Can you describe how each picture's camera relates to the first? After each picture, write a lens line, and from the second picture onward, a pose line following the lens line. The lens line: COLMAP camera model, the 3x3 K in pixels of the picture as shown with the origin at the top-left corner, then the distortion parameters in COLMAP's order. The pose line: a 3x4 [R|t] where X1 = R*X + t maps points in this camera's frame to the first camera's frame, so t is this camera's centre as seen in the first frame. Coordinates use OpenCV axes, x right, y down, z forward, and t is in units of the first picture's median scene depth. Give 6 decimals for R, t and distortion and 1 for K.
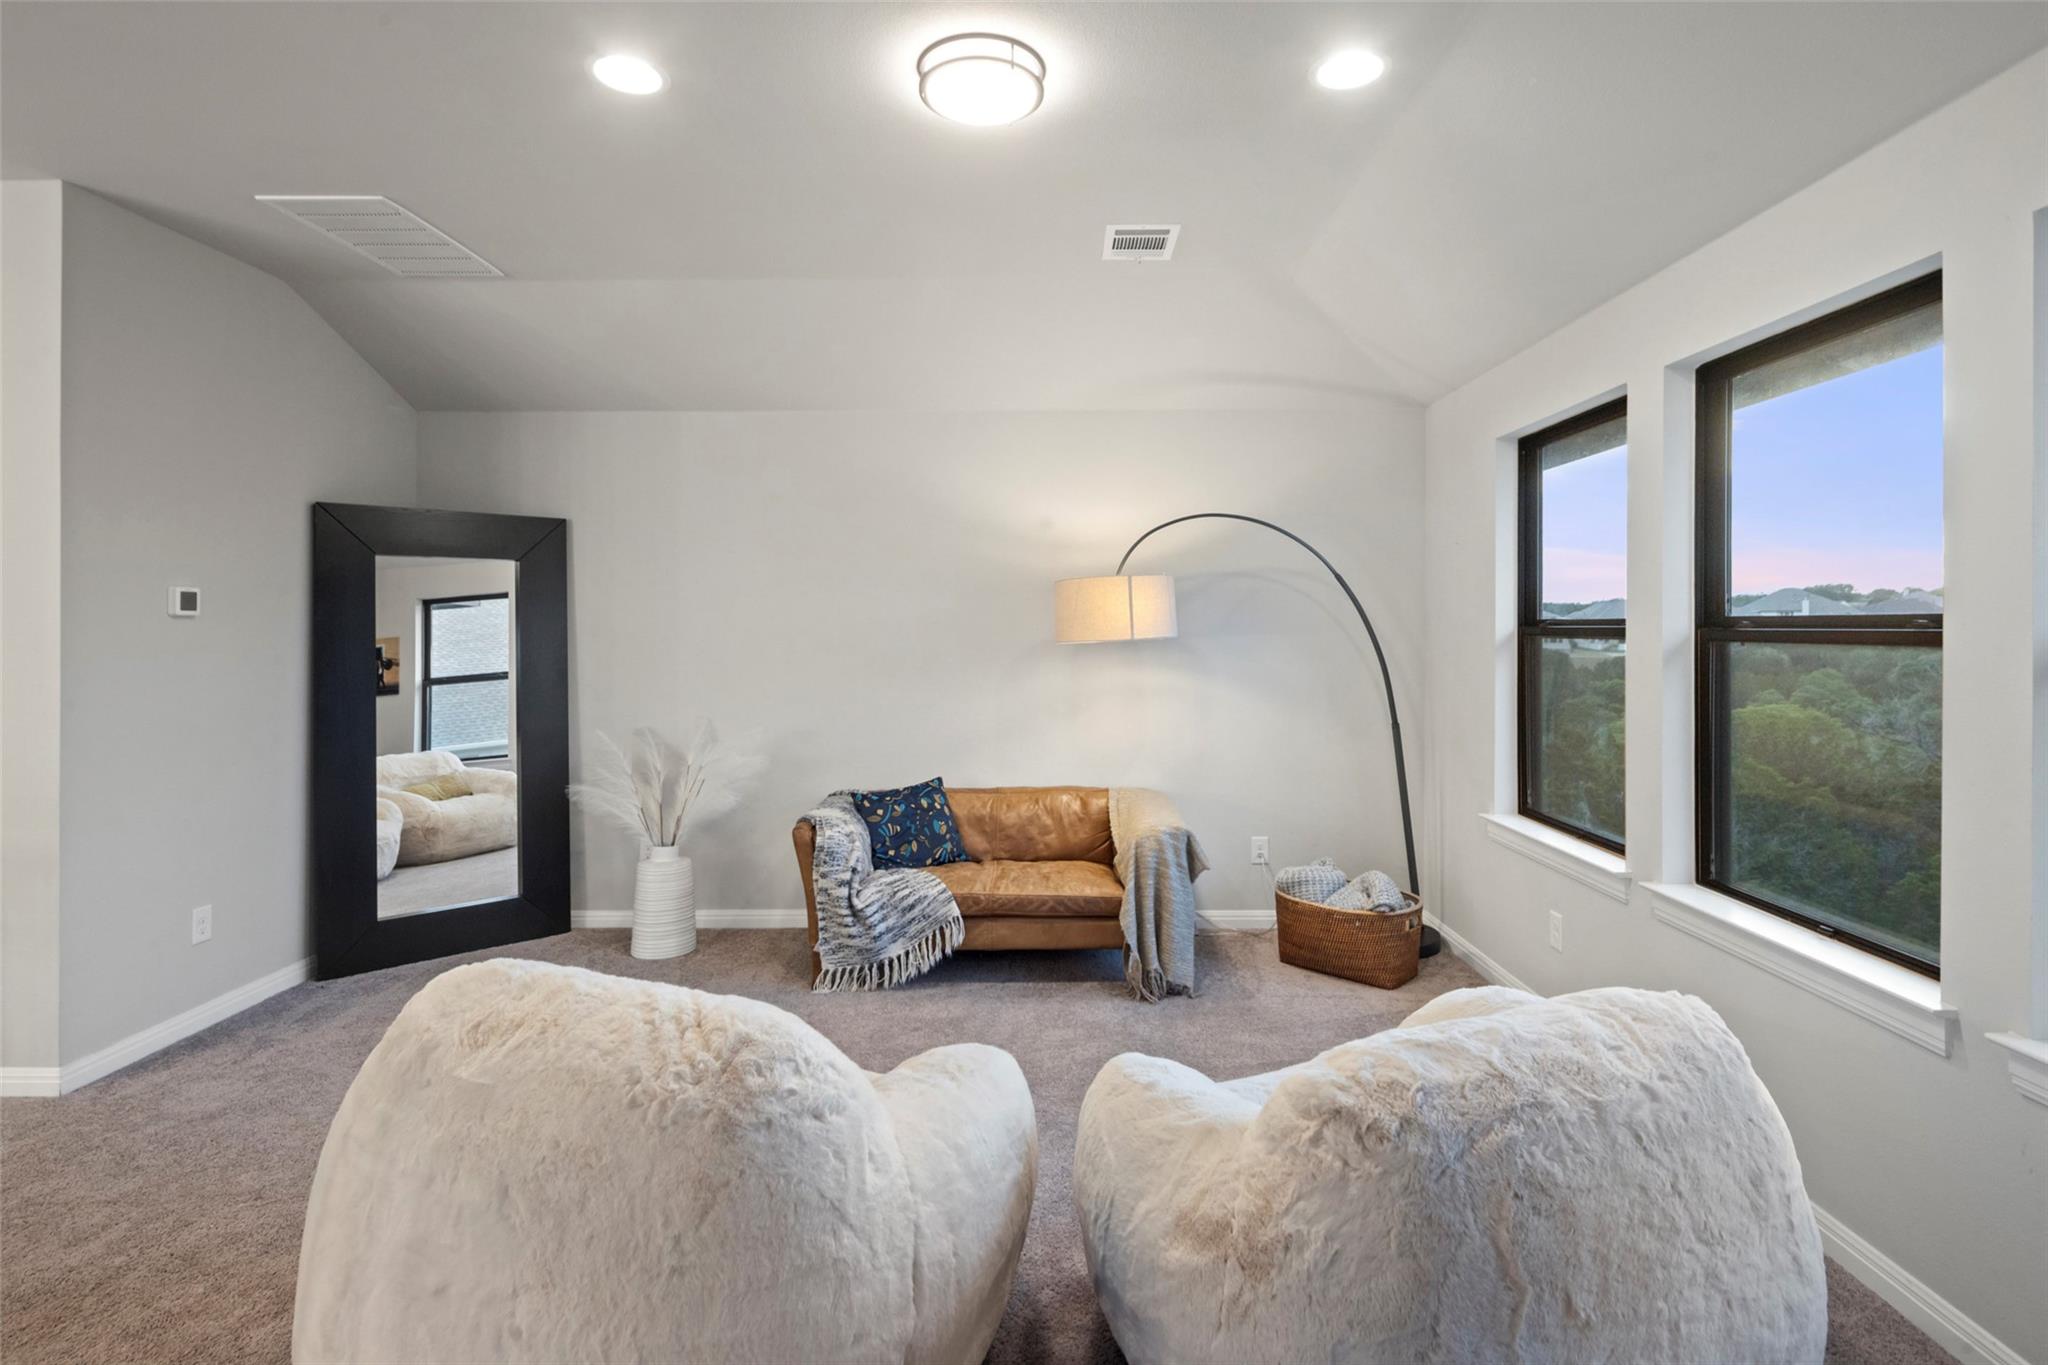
lens RADIAL K [[988.6, 0, 1034.0], [0, 988.6, 625.3], [0, 0, 1]] dist [0.004114, -0.001007]
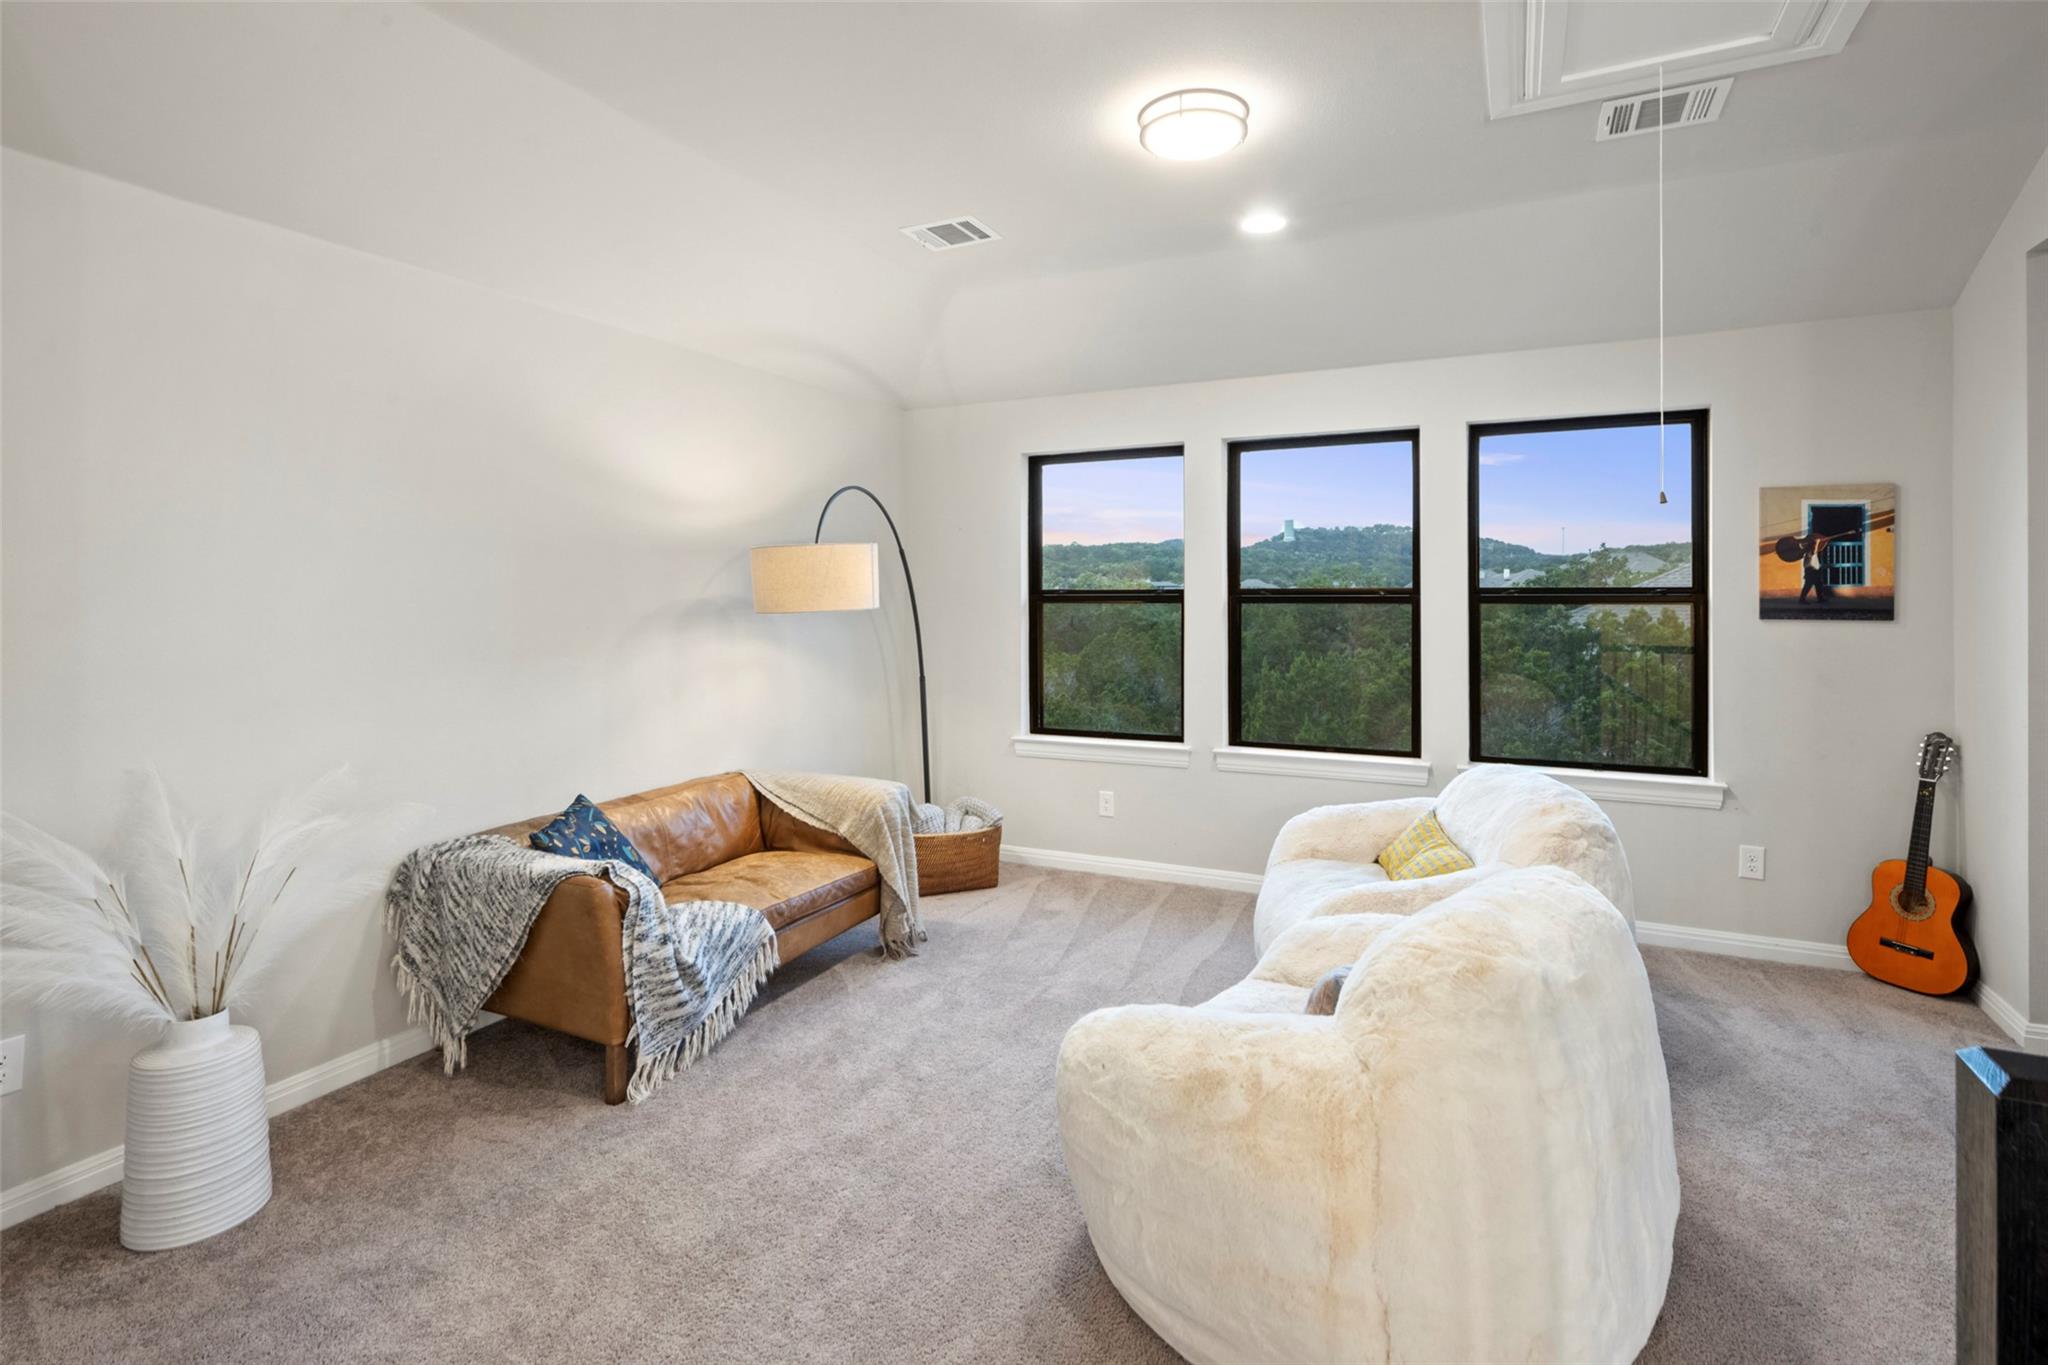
lens RADIAL K [[989.2, 0, 1036.8], [0, 989.2, 591.5], [0, 0, 1]] dist [0.005323, -0.000497]
pose [[0.428770, 0.002117, 0.903411, -0.749720], [0.003231, 0.999987, -0.003877, 0.000983], [-0.903408, 0.004581, 0.428758, 0.420688]]
